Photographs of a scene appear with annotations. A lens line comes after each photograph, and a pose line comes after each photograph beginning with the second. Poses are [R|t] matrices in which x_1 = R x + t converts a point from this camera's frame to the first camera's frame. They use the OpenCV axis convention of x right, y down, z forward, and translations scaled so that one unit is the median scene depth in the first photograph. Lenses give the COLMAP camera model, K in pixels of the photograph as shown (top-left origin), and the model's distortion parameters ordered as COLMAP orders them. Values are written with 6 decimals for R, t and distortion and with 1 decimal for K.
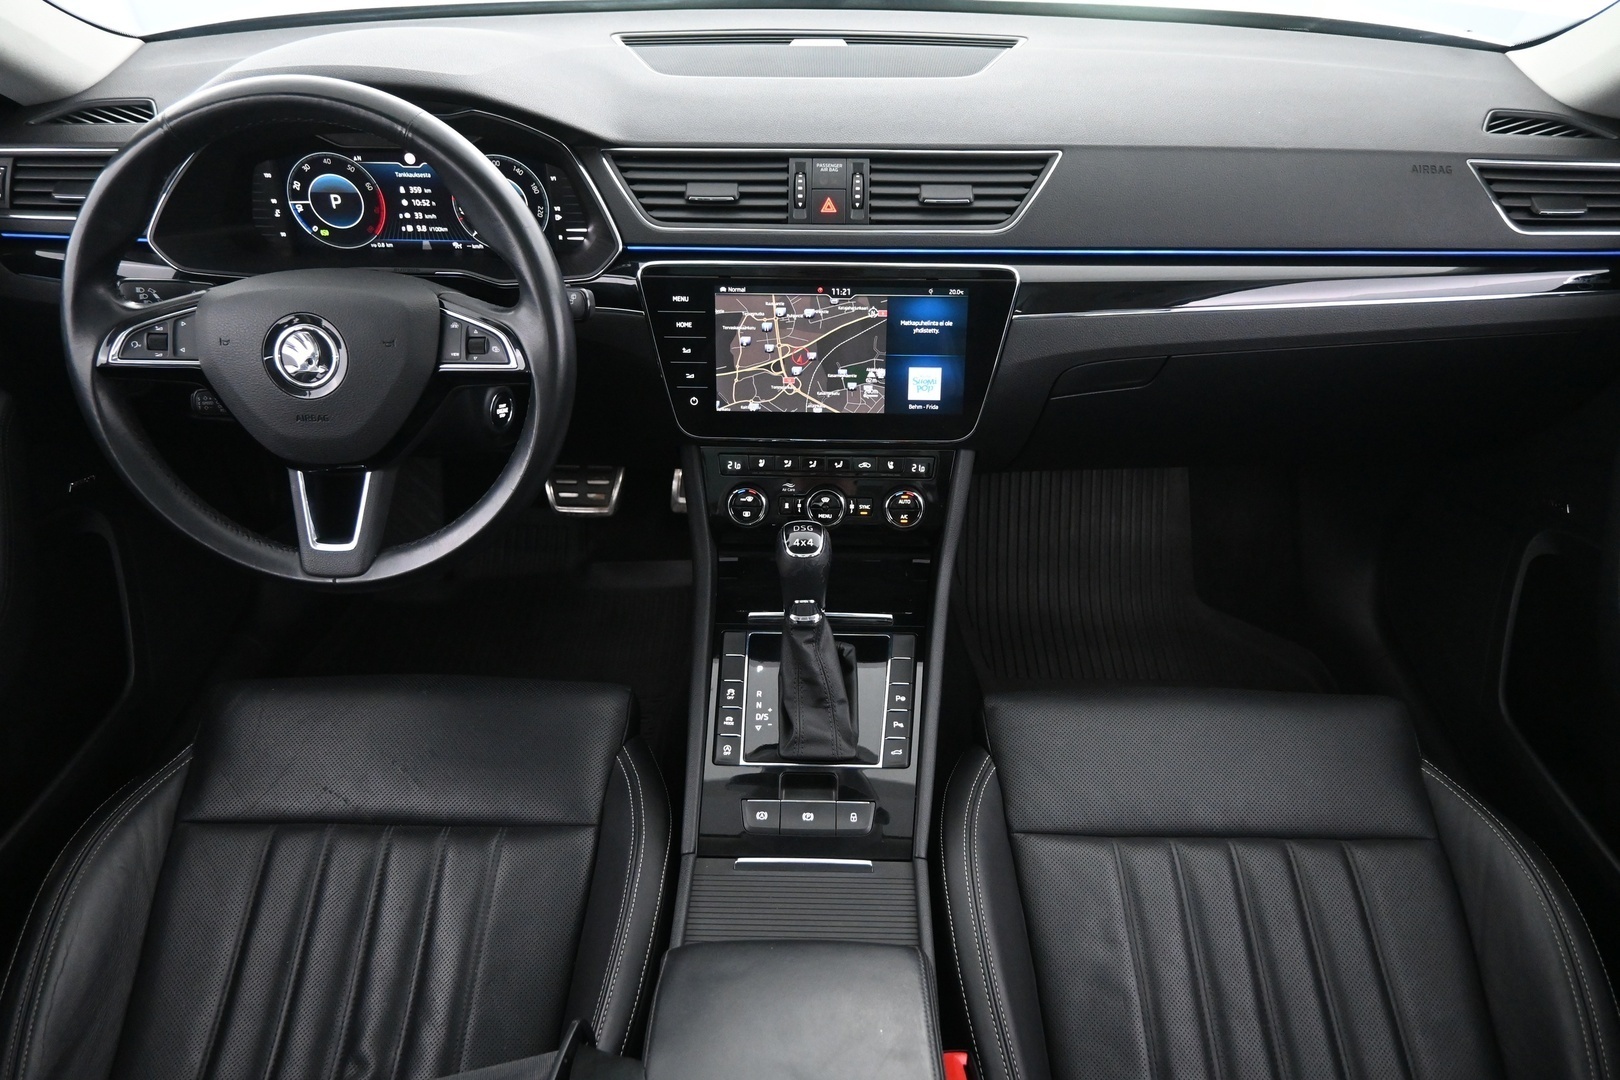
lens RADIAL K [[1086.2, 0, 818.0], [0, 1086.2, 542.7], [0, 0, 1]] dist [-0.001211, -0.002285]
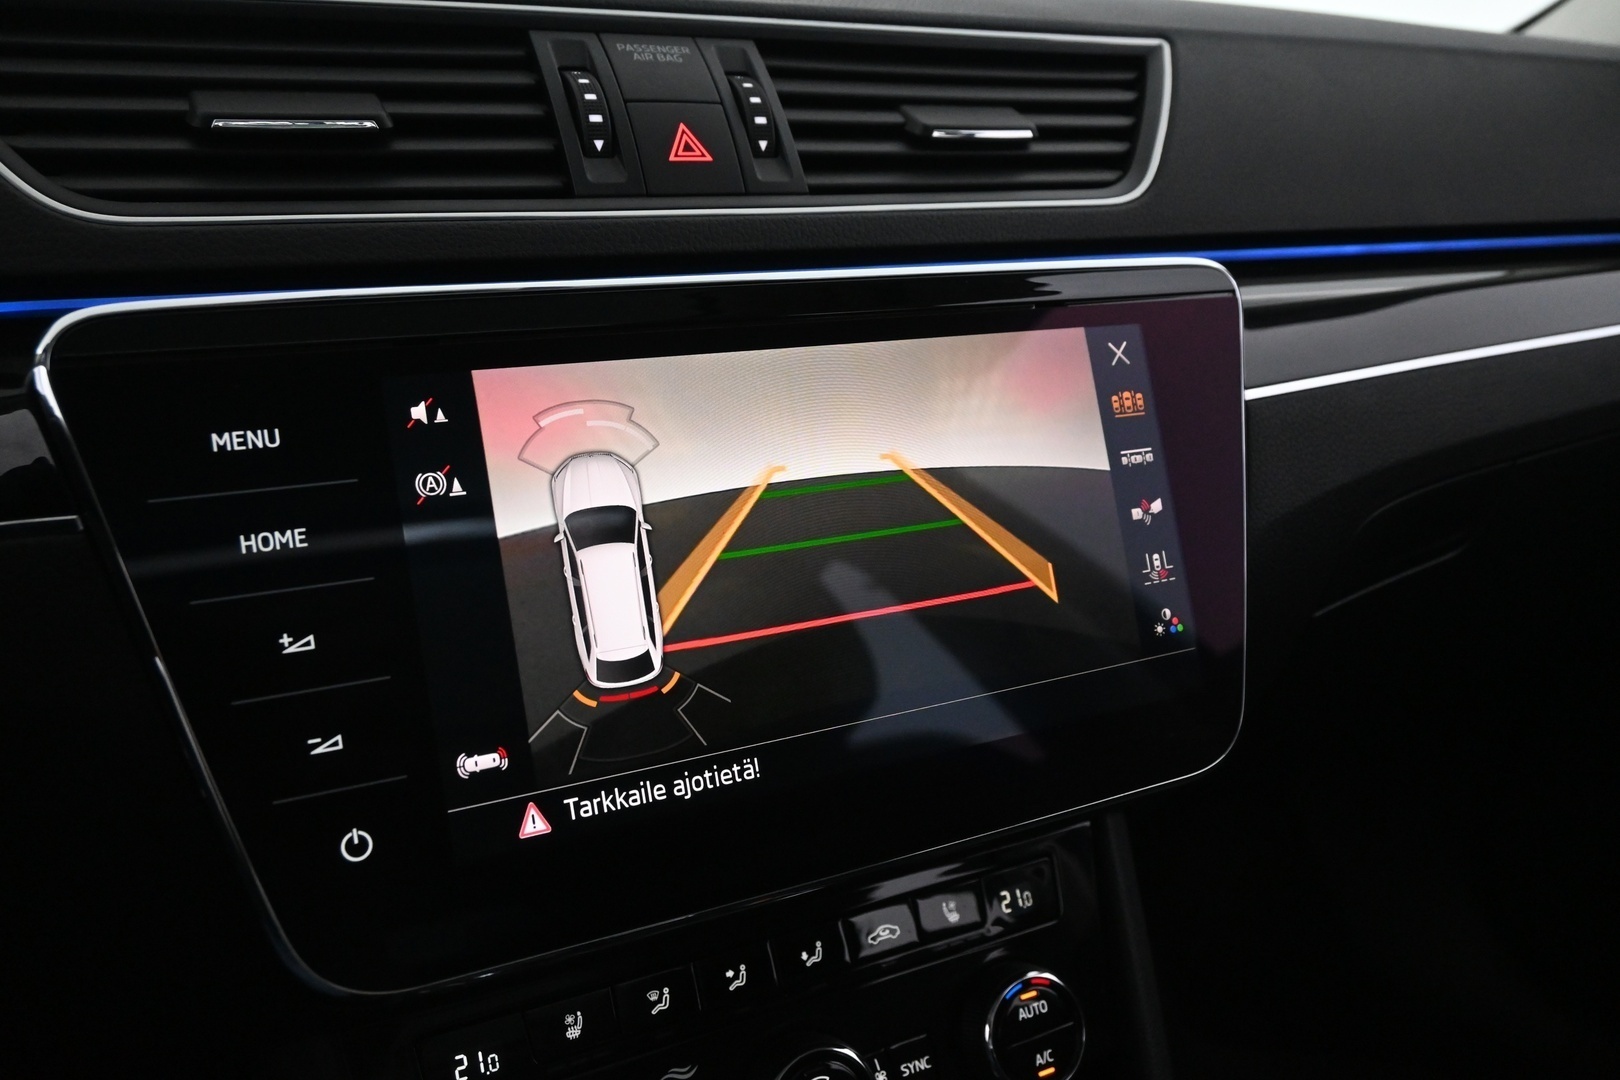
lens RADIAL K [[1291.9, 0, 815.5], [0, 1291.9, 543.8], [0, 0, 1]] dist [-0.021683, 0.017745]
pose [[0.875424, -0.137408, 0.463413, -0.149554], [0.293871, 0.912499, -0.284579, -0.081447], [-0.383761, 0.385311, 0.839204, 0.704769]]
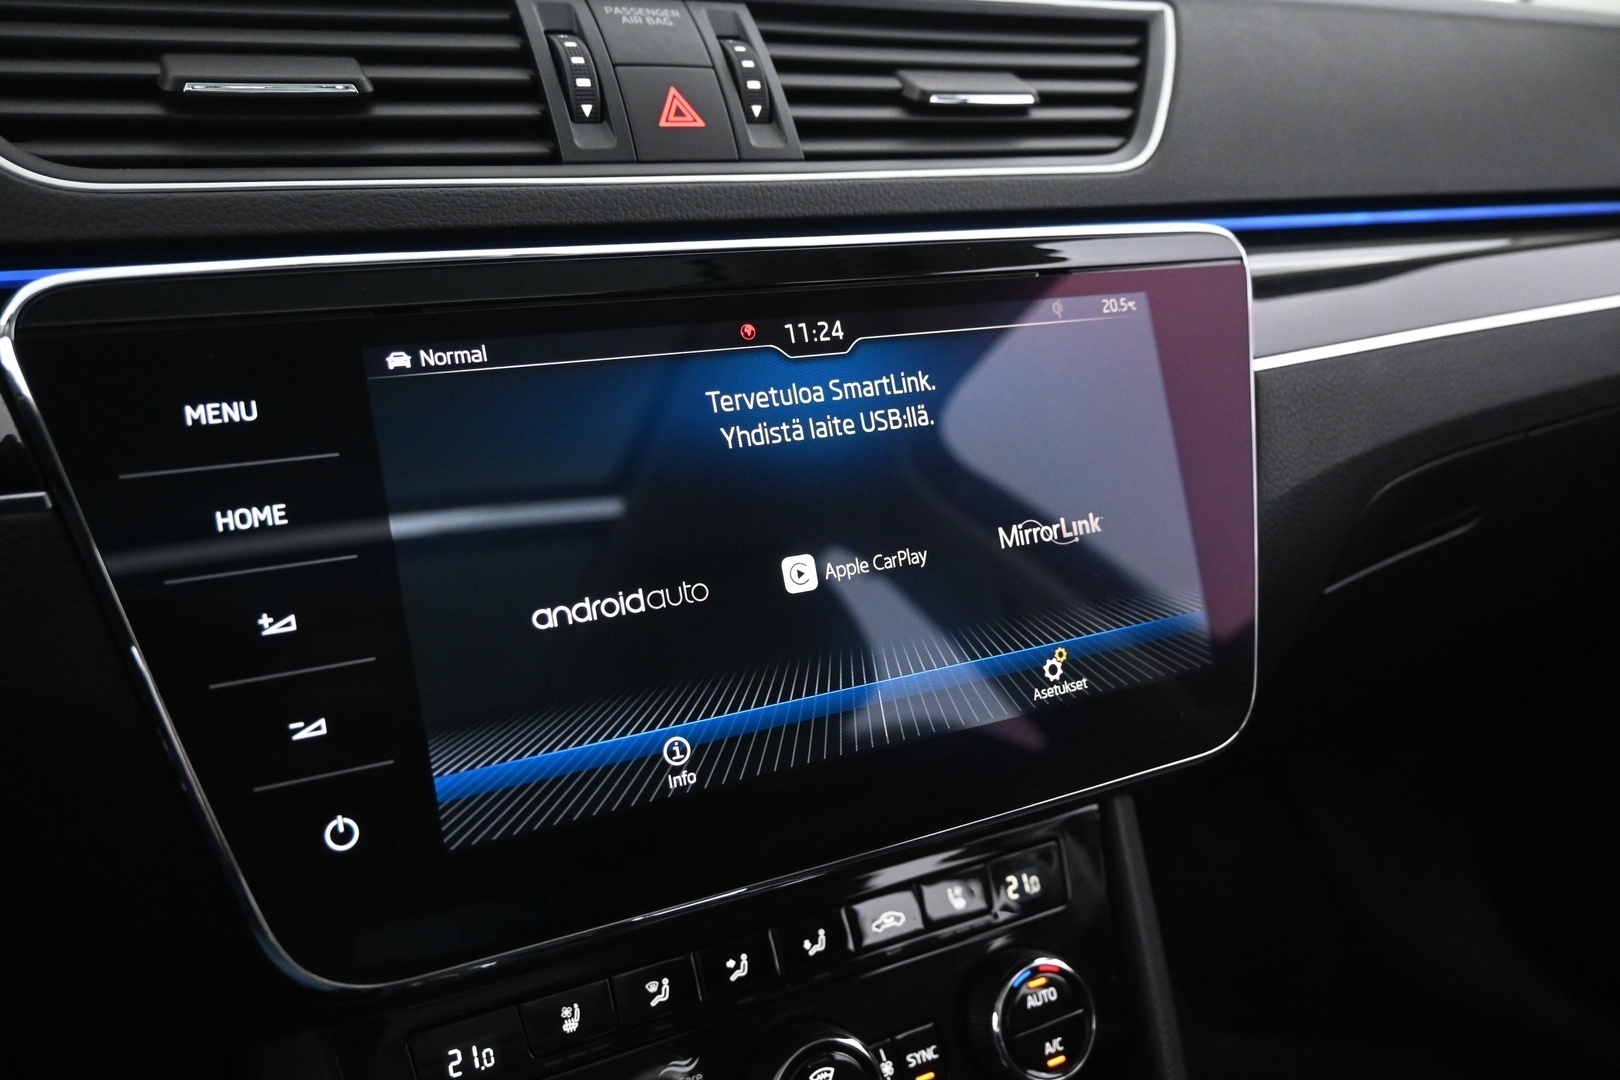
lens RADIAL K [[1291.9, 0, 812.3], [0, 1291.9, 543.6], [0, 0, 1]] dist [-0.021683, 0.017745]
pose [[0.873459, -0.148949, 0.463556, -0.145918], [0.302731, 0.911799, -0.277446, -0.081511], [-0.381345, 0.382670, 0.841510, 0.716356]]
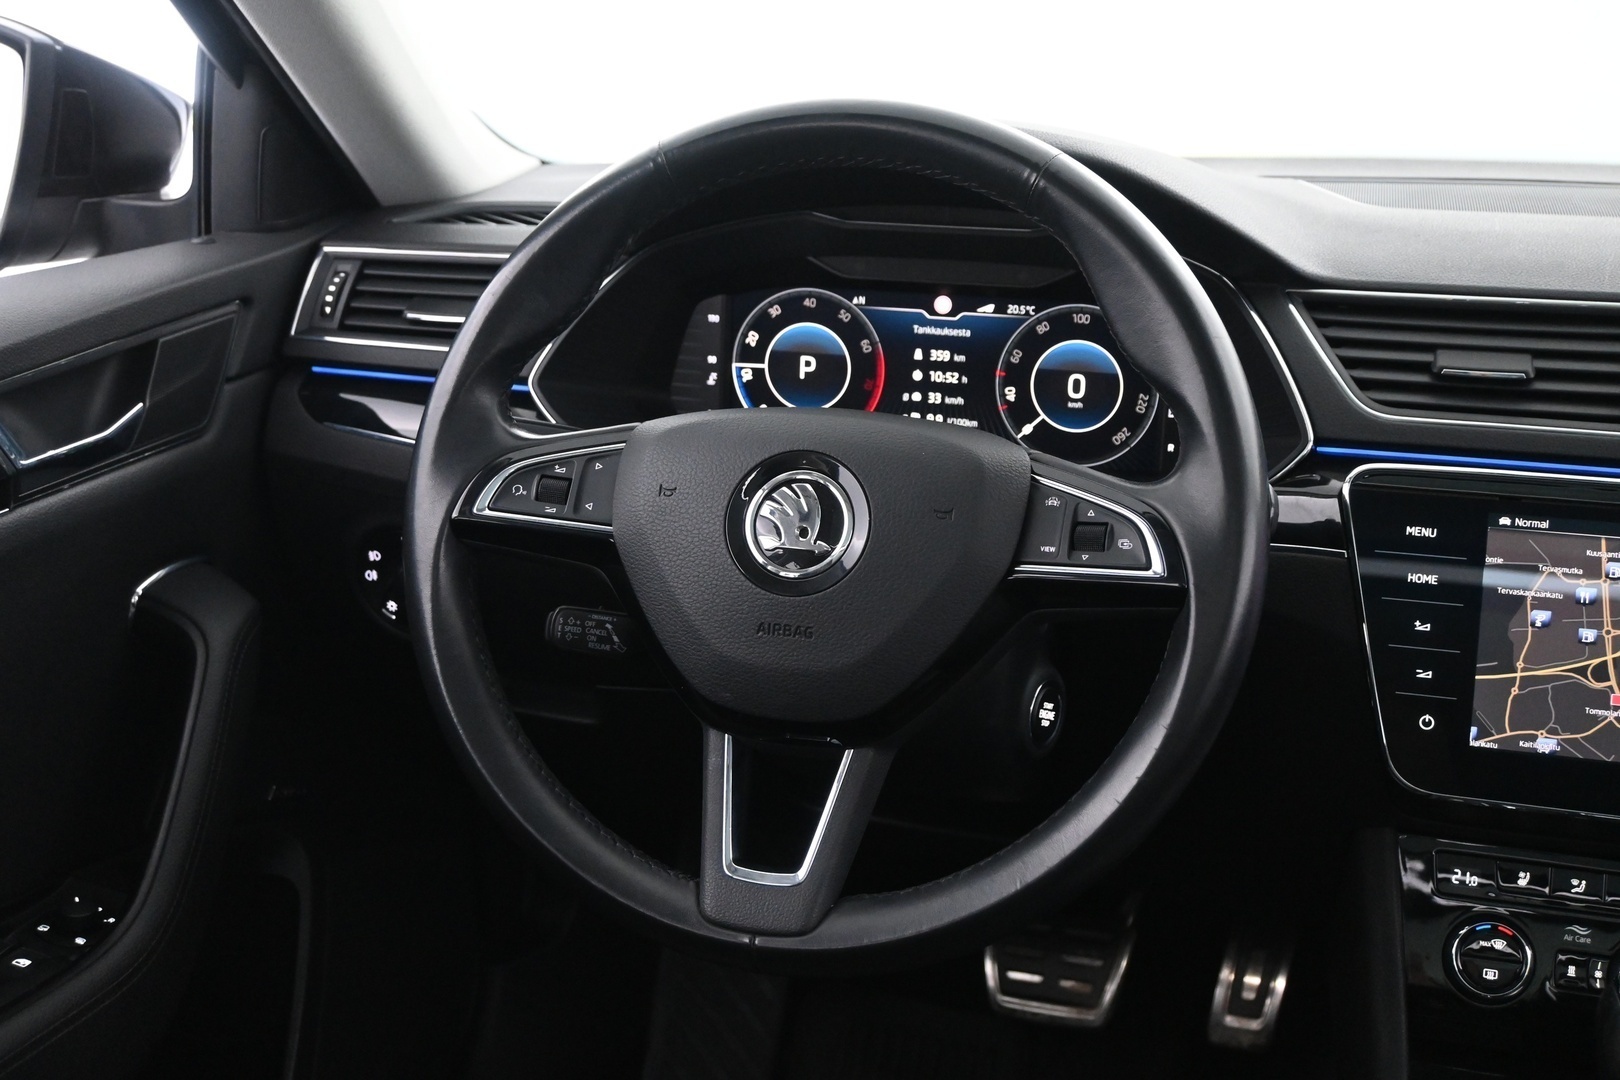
lens RADIAL K [[1862.1, 0, 839.9], [0, 1862.1, 550.3], [0, 0, 1]] dist [-0.002350, 0.000000]
pose [[0.968536, 0.079268, -0.235912, -0.184980], [-0.160386, 0.923628, -0.348120, 0.152711], [0.190301, 0.375003, 0.907281, 0.100986]]
